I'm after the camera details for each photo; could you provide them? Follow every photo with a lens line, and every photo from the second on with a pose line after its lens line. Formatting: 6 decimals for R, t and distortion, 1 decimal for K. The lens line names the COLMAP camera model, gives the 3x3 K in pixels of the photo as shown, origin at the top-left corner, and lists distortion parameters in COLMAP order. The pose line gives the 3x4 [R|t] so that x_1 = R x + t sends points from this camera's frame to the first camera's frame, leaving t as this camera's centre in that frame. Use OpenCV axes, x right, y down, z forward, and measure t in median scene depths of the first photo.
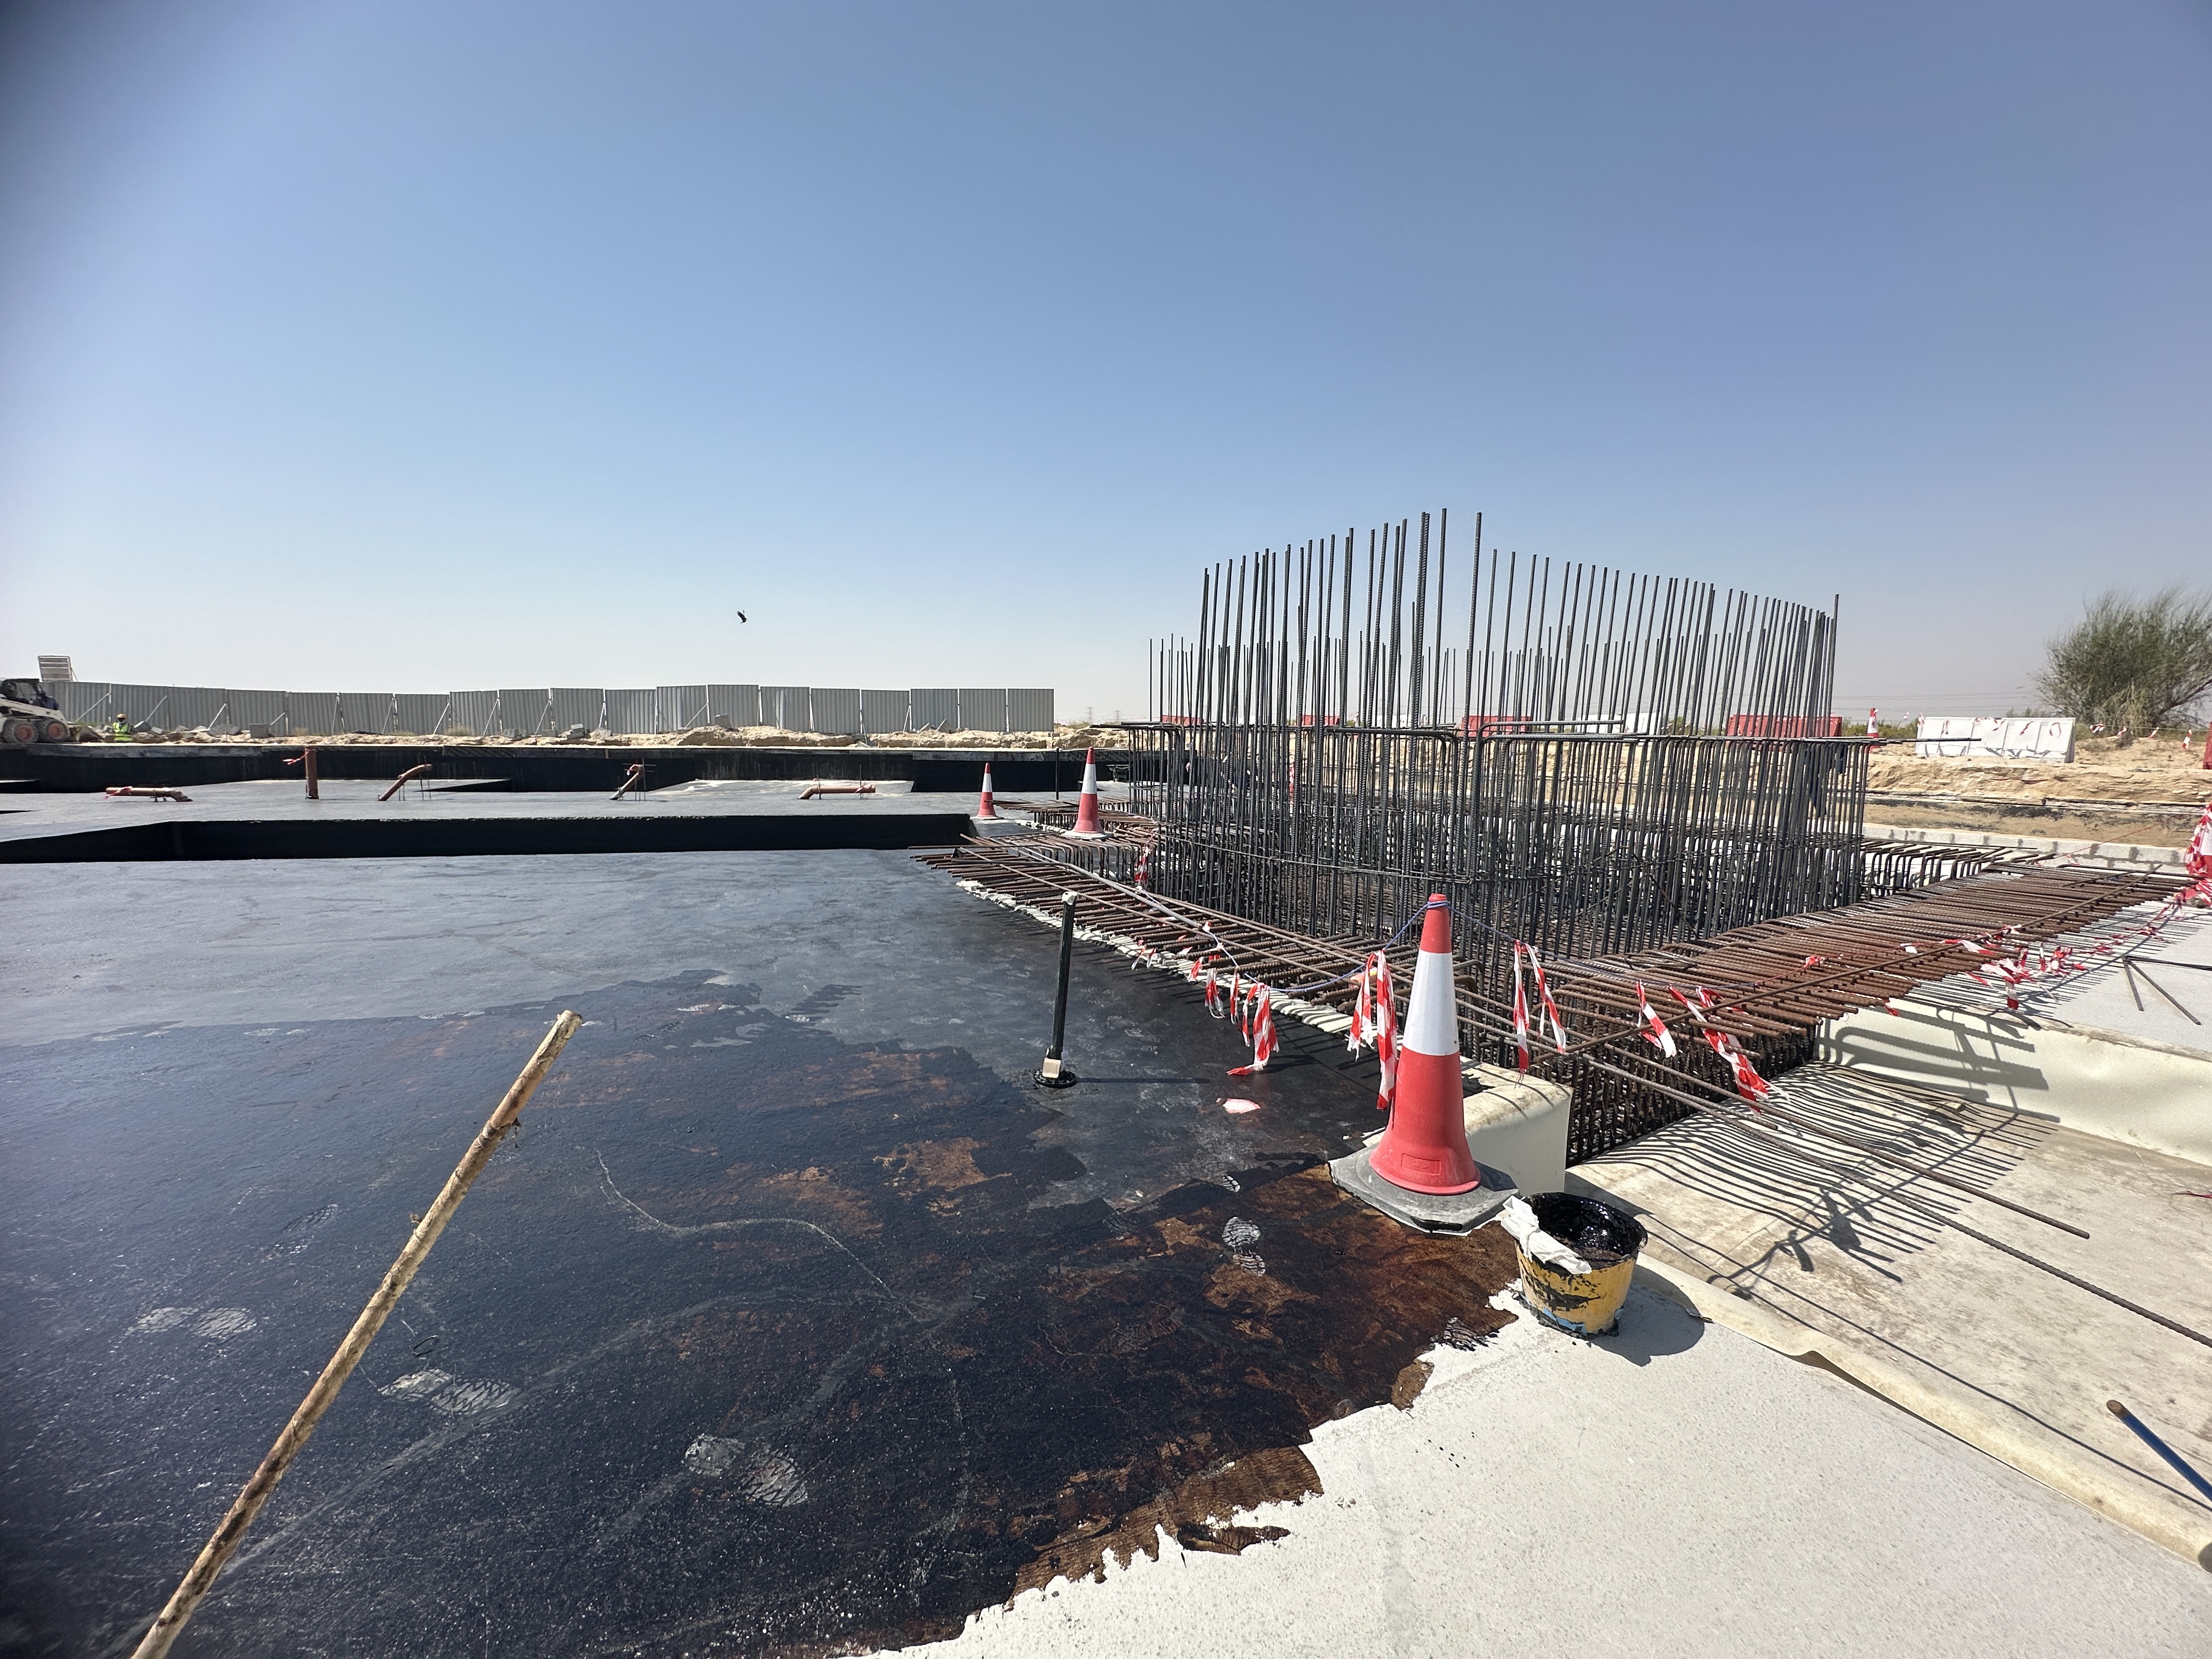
lens RADIAL K [[882.9, 0, 1104.8], [0, 882.9, 832.2], [0, 0, 1]] dist [-0.002669, -0.000350]
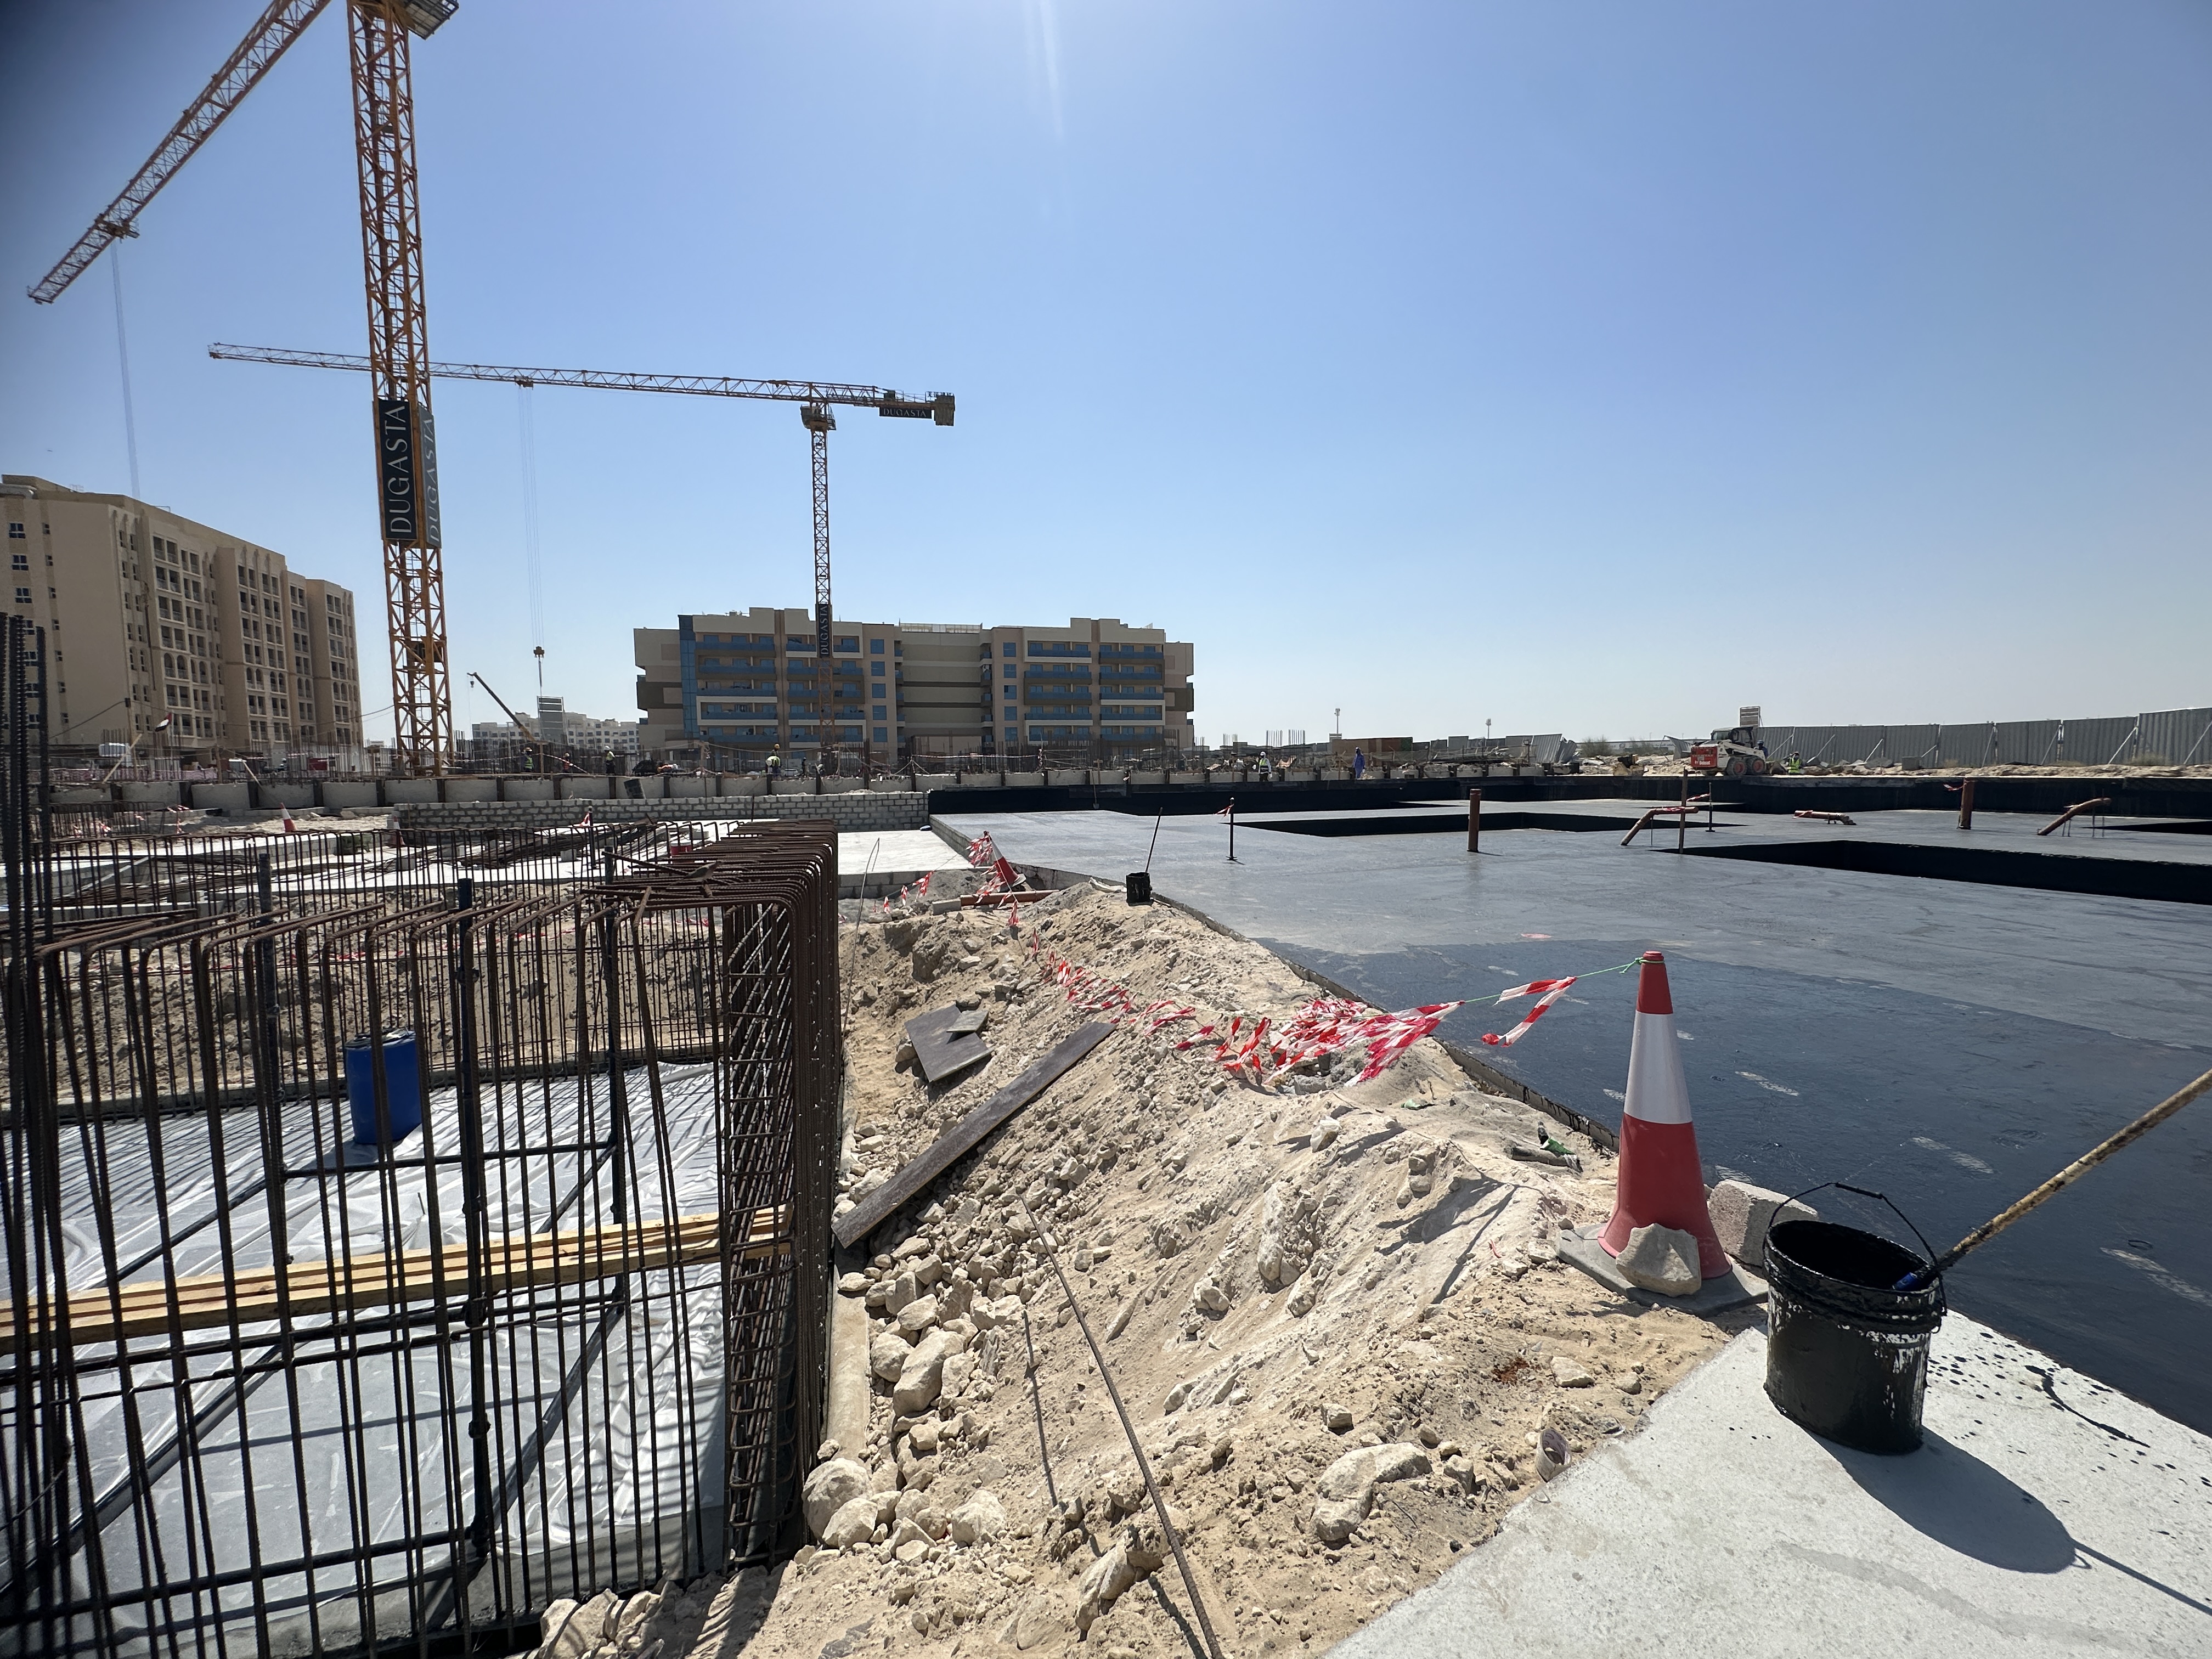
lens RADIAL K [[882.9, 0, 1104.8], [0, 882.9, 832.2], [0, 0, 1]] dist [-0.002669, -0.000350]
pose [[0.077176, 0.060165, -0.995201, 0.026332], [-0.096423, 0.993949, 0.052612, 0.005688], [0.992344, 0.091900, 0.082510, -0.050170]]
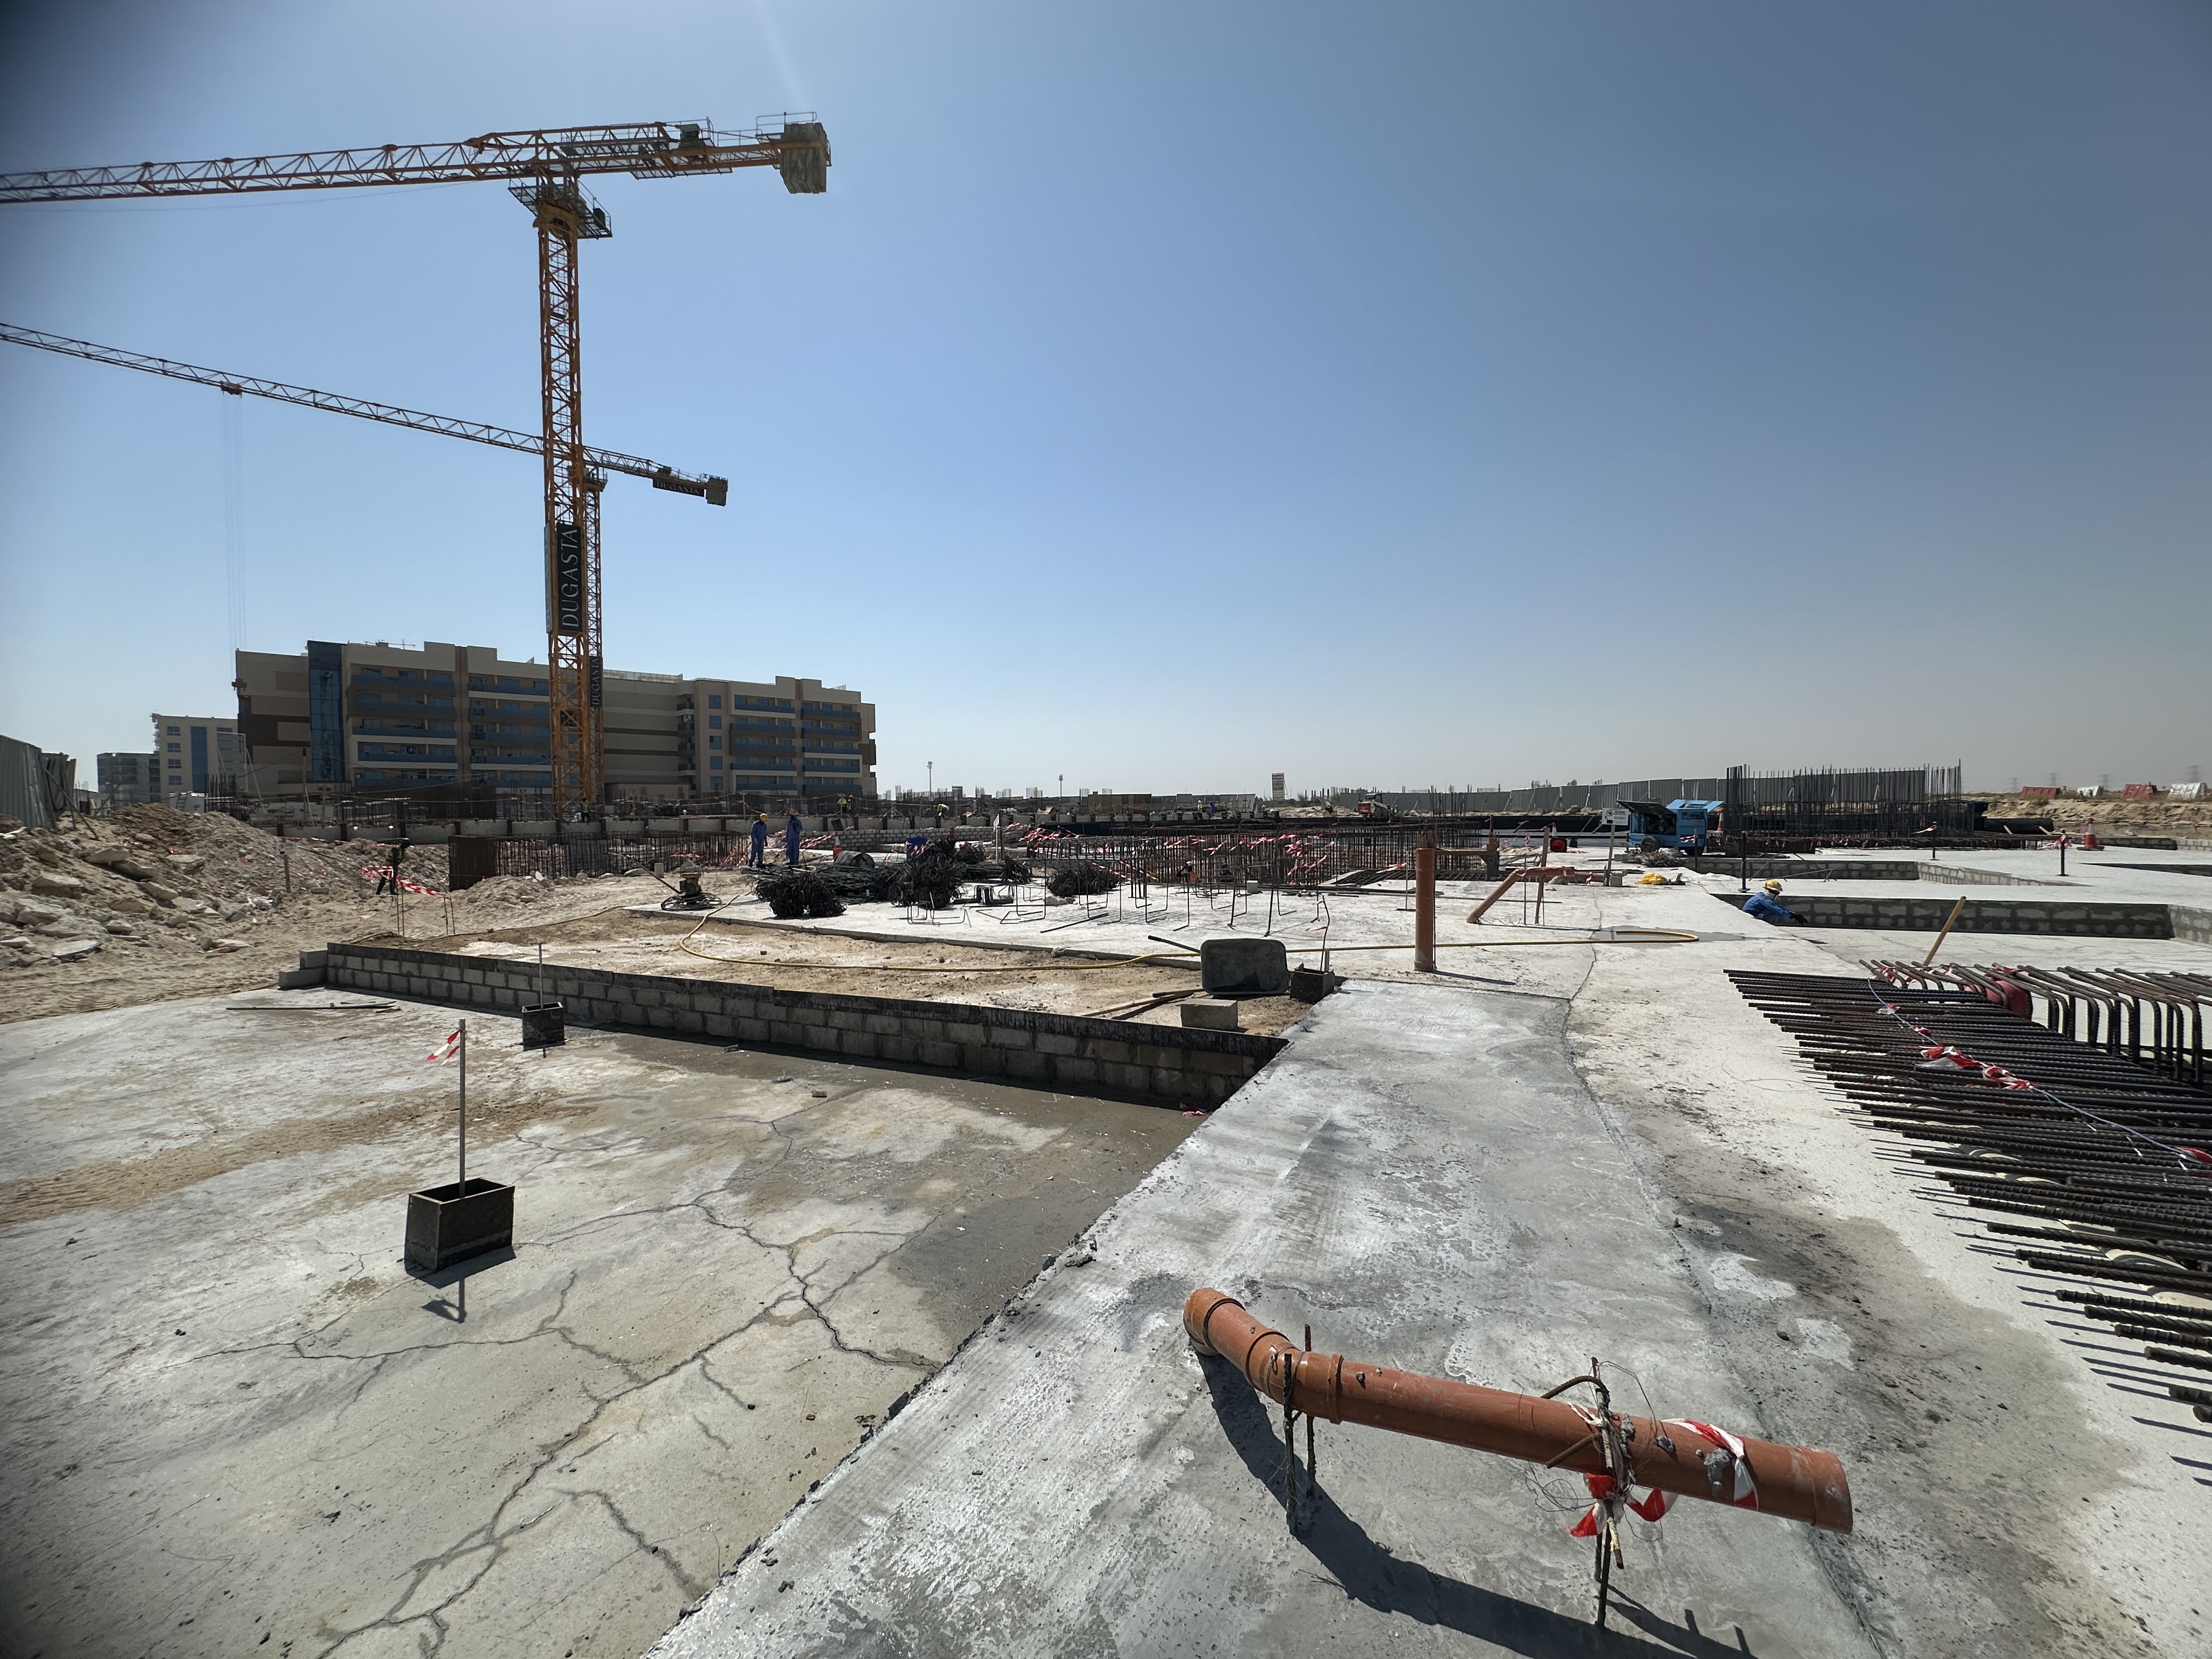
lens RADIAL K [[882.9, 0, 1104.8], [0, 882.9, 832.2], [0, 0, 1]] dist [-0.002669, -0.000350]
pose [[0.529133, 0.001203, -0.848538, 0.089431], [-0.076306, 0.996015, -0.046171, 0.019164], [0.845101, 0.089180, 0.527116, -0.161283]]
